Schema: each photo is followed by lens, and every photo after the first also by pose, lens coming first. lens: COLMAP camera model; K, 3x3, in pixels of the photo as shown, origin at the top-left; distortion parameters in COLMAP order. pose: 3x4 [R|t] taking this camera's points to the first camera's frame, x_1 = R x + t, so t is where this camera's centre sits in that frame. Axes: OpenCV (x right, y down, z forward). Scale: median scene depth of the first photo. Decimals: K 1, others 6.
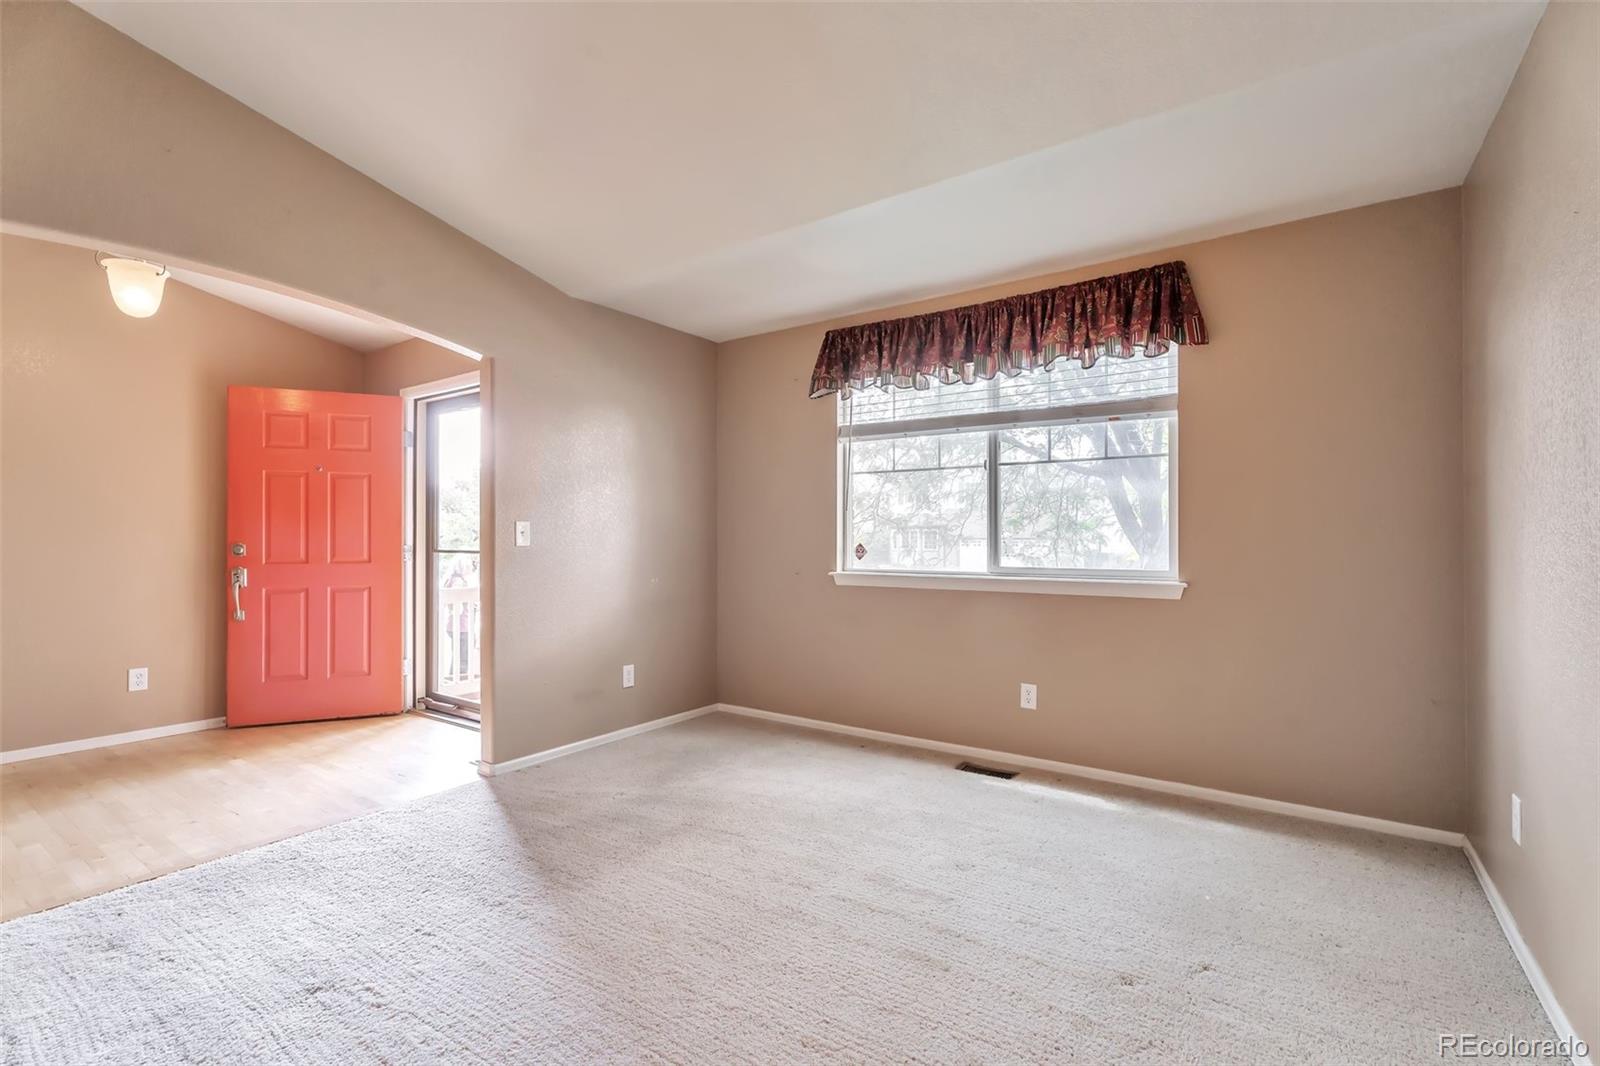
lens RADIAL K [[707.2, 0, 802.6], [0, 707.2, 540.3], [0, 0, 1]] dist [0.001806, 0.000513]
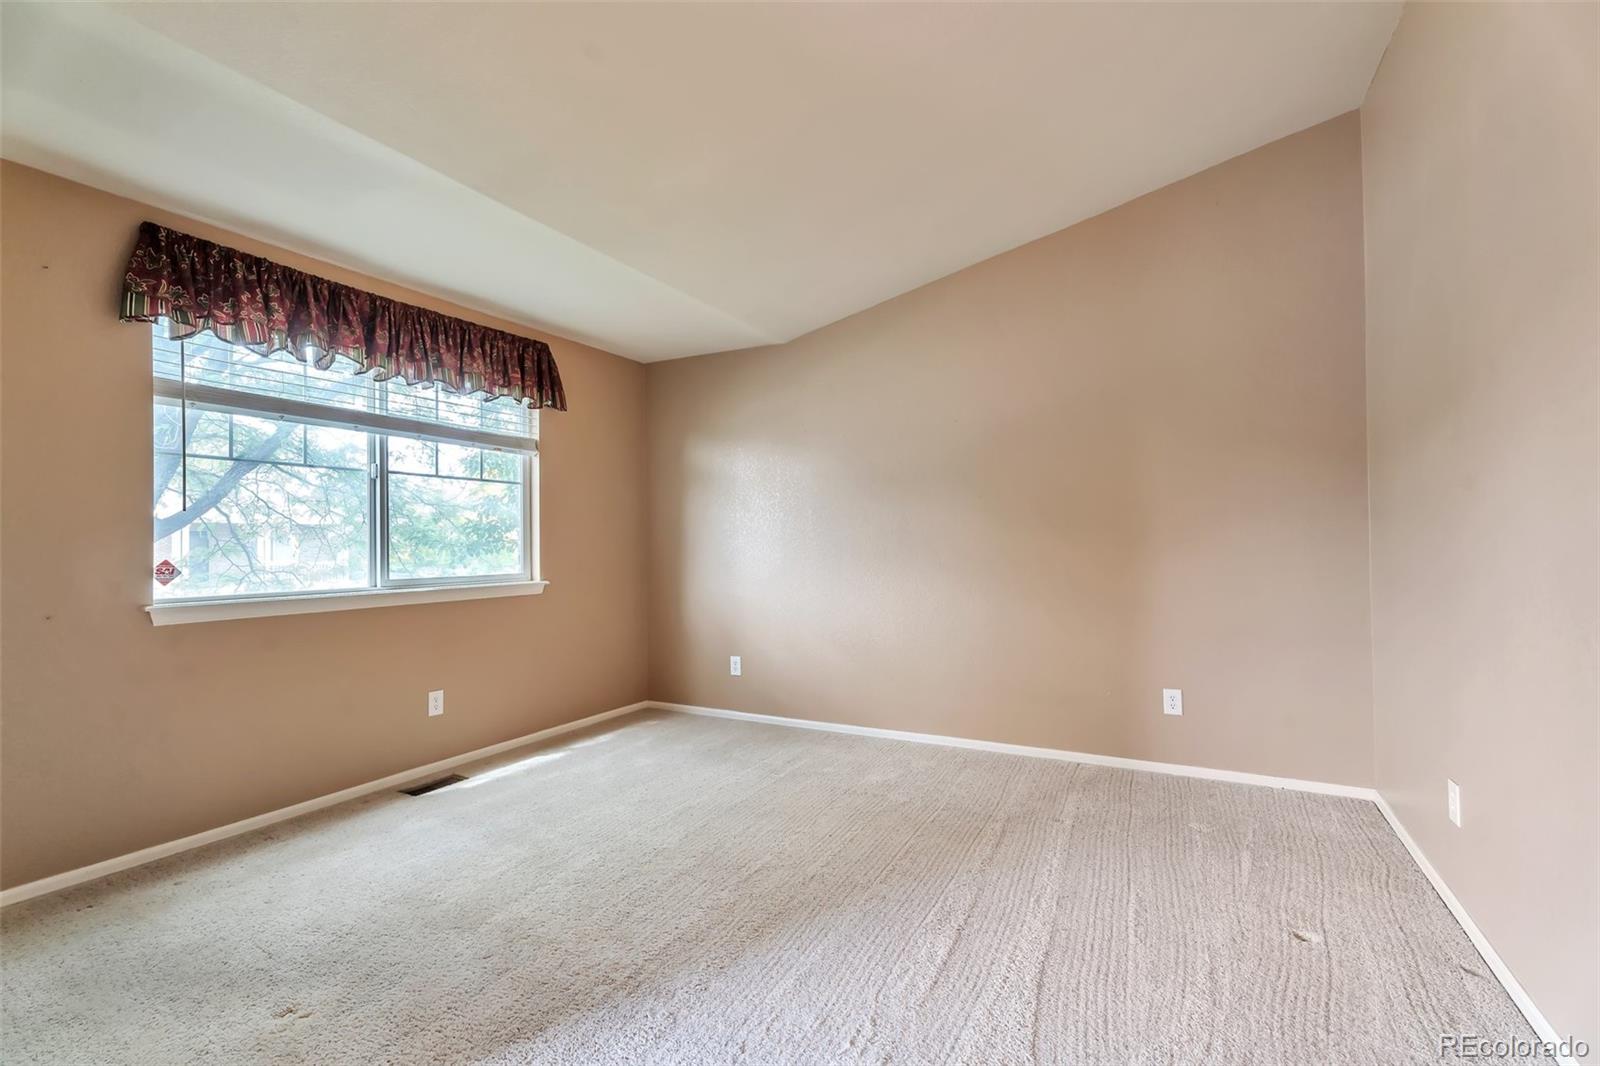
lens RADIAL K [[707.2, 0, 802.6], [0, 707.2, 540.3], [0, 0, 1]] dist [0.001806, 0.000513]
pose [[-0.096328, 0.006012, 0.995331, -0.759767], [0.010765, 0.999930, -0.004998, -0.004965], [-0.995291, 0.010233, -0.096386, 0.570520]]
